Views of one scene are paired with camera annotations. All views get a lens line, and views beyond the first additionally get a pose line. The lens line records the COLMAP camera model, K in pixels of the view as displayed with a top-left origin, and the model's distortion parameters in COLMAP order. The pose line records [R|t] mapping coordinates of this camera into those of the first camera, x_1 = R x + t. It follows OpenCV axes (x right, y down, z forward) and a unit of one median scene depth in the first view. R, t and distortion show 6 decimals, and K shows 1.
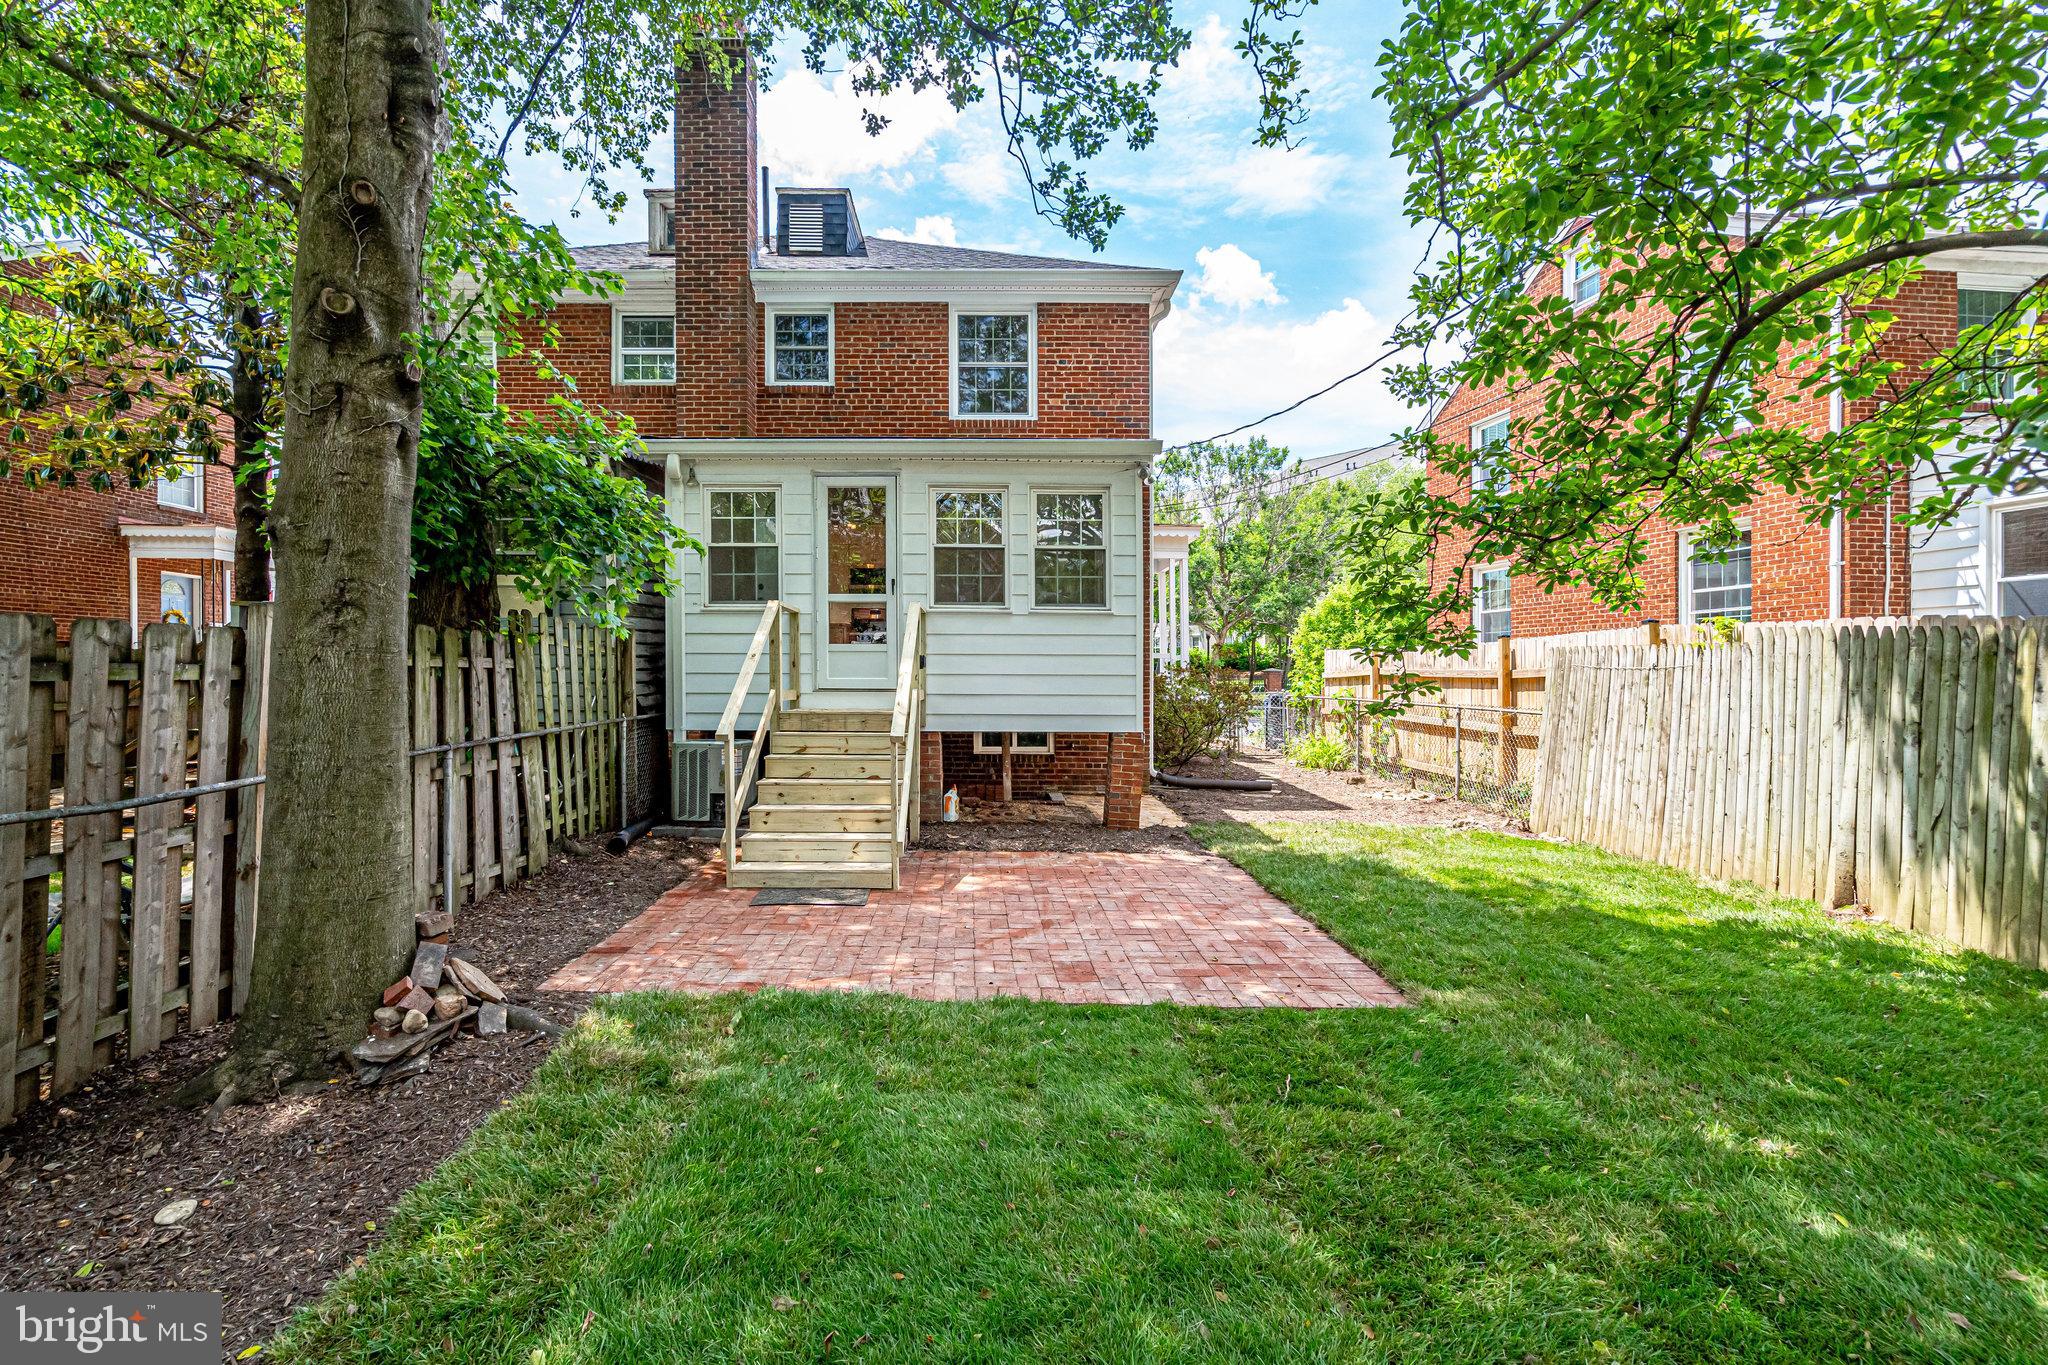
lens RADIAL K [[907.9, 0, 931.4], [0, 907.9, 680.9], [0, 0, 1]] dist [-0.002964, -0.000155]
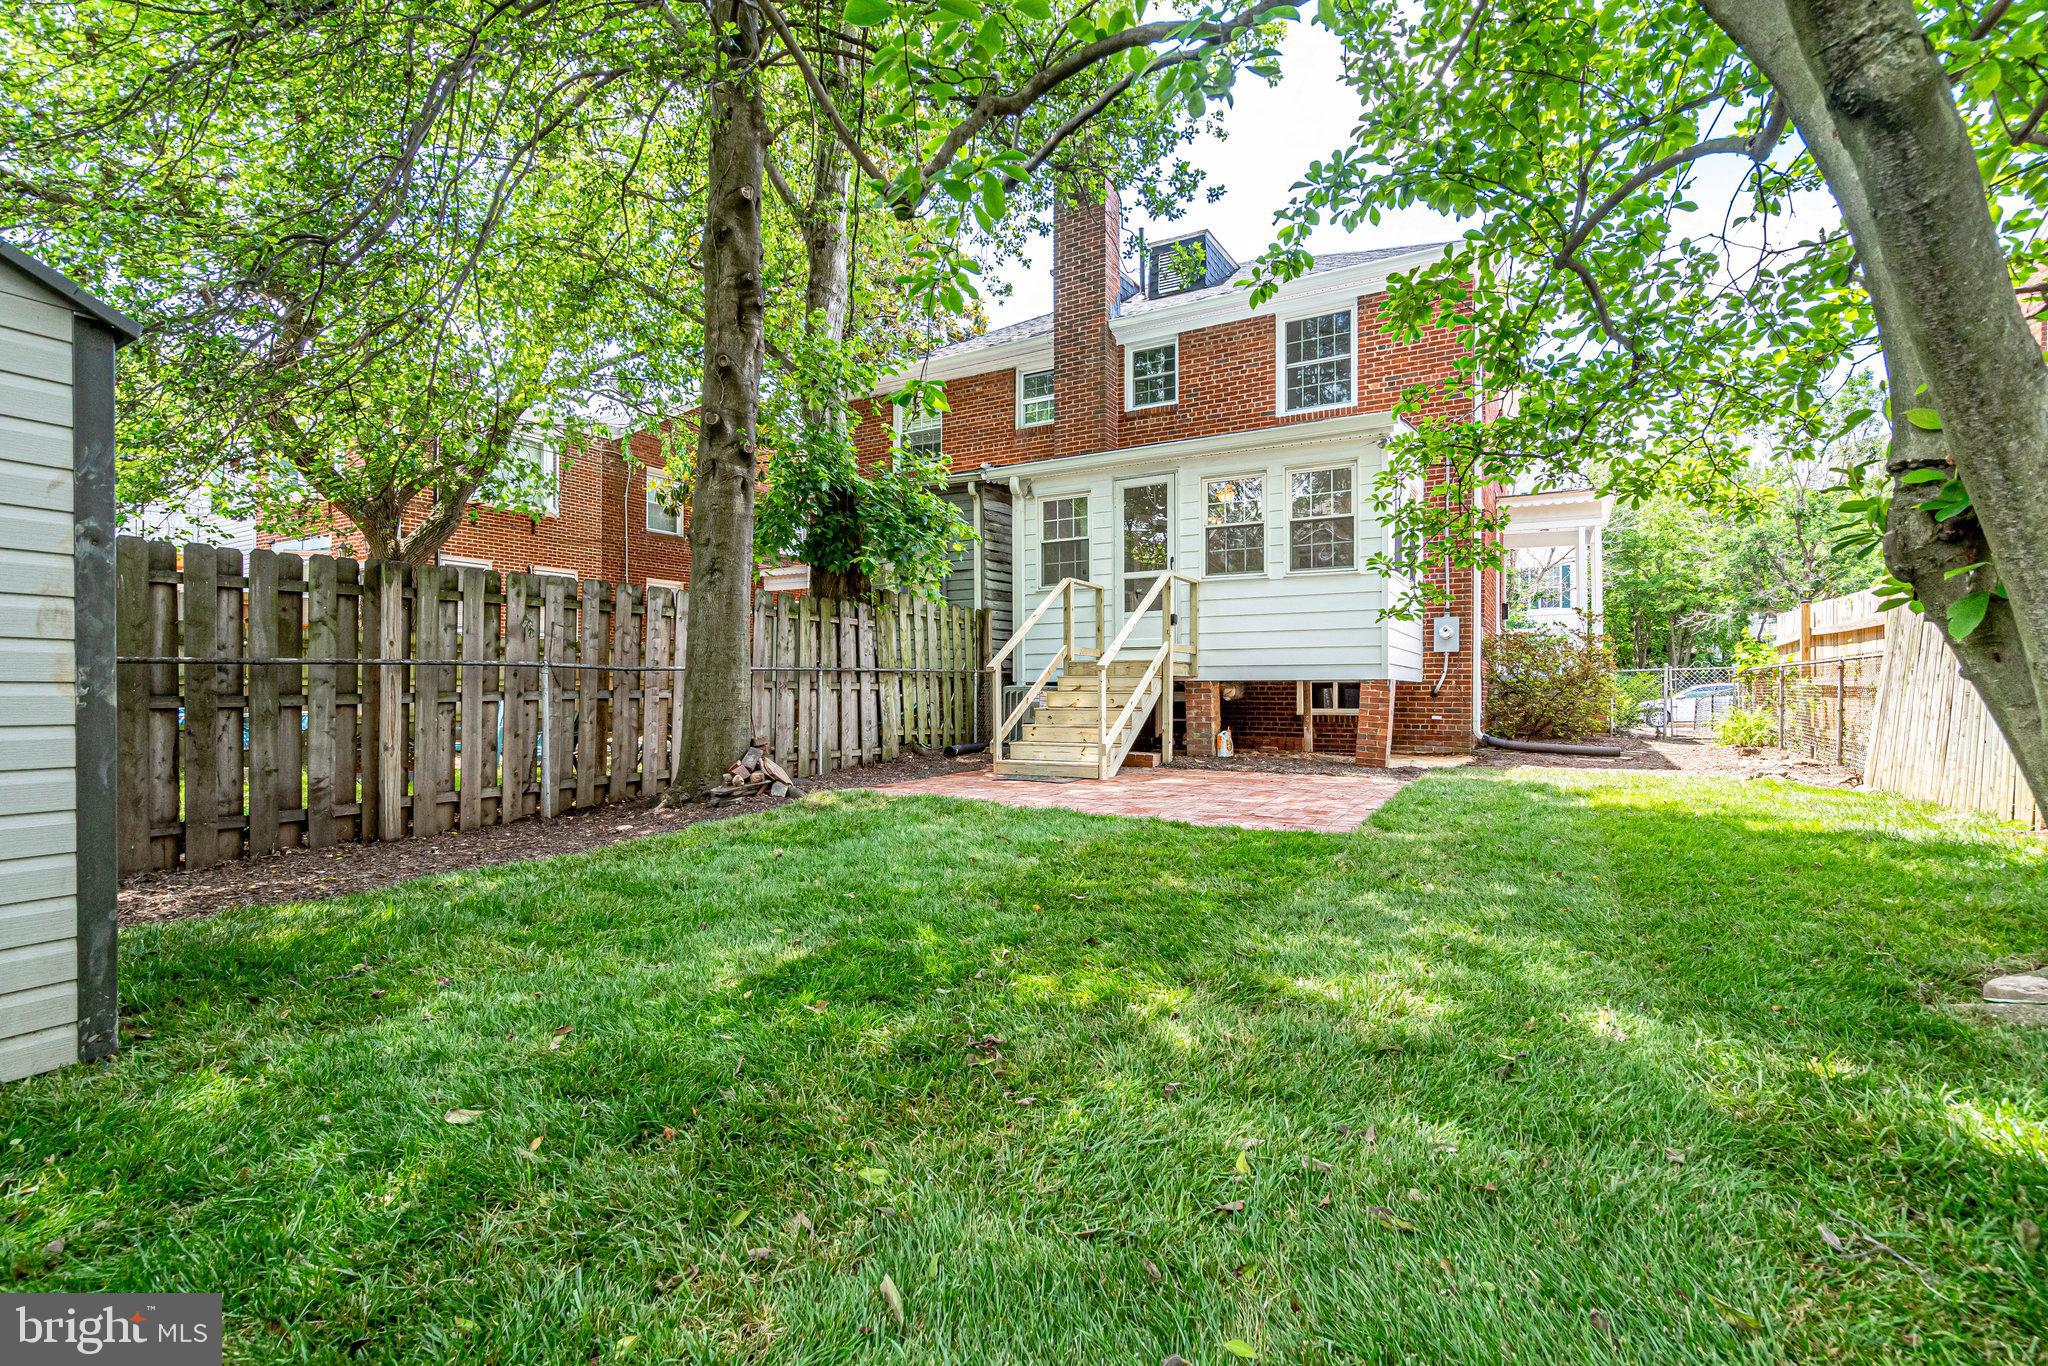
lens RADIAL K [[907.9, 0, 1029.1], [0, 907.9, 694.8], [0, 0, 1]] dist [-0.002964, -0.000155]
pose [[0.879232, -0.002757, -0.476386, 0.374251], [-0.000922, 0.999972, -0.007489, 0.084170], [0.476393, 0.007024, 0.879205, -0.172470]]
